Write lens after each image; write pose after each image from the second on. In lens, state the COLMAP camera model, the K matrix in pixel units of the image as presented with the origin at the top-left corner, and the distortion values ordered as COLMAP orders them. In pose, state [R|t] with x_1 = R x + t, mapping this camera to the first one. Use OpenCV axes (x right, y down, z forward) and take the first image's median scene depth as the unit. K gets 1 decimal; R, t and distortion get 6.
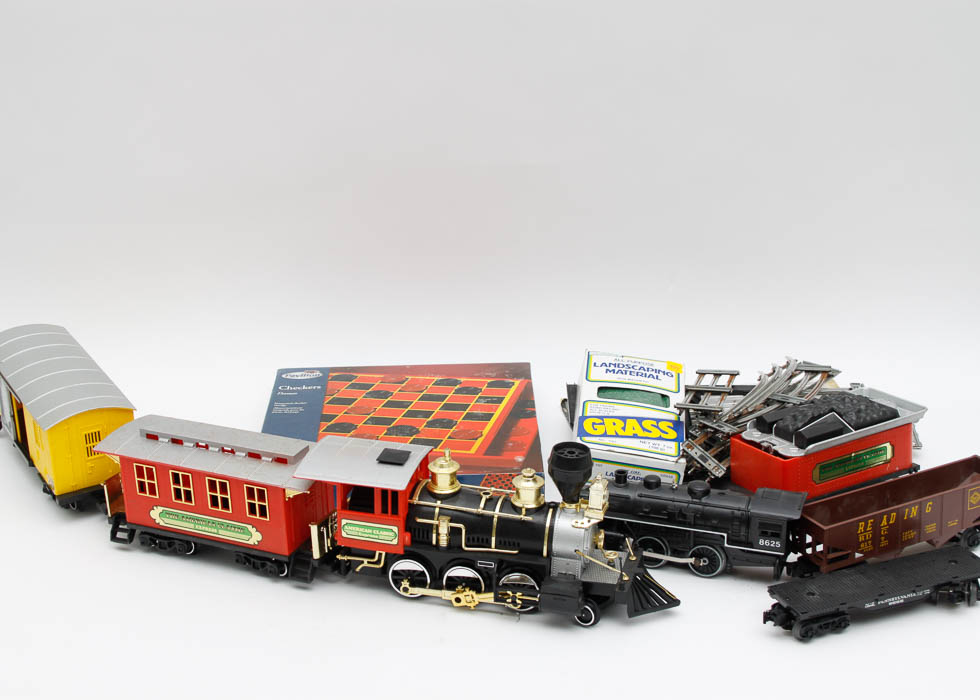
lens RADIAL K [[1574.3, 0, 490.0], [0, 1574.3, 350.0], [0, 0, 1]] dist [-0.017920, -0.018541]
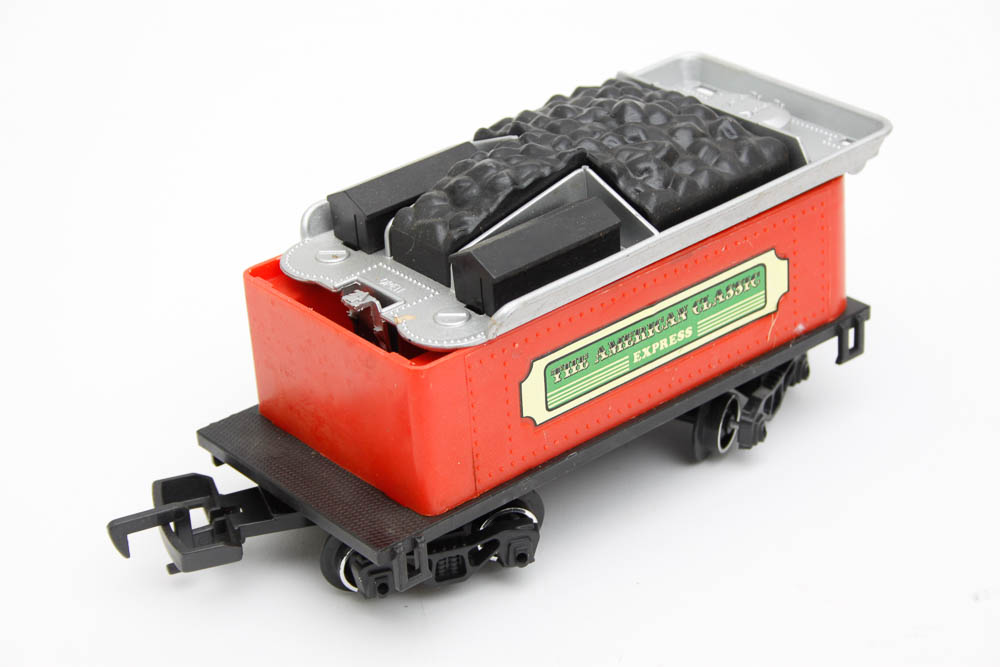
lens RADIAL K [[2470.8, 0, 500.0], [0, 2470.8, 333.5], [0, 0, 1]] dist [0.009500, -0.131398]
pose [[0.985158, -0.080105, 0.151815, 0.115487], [0.051633, 0.981762, 0.182967, -0.013093], [-0.163702, -0.172413, 0.971327, 0.487921]]
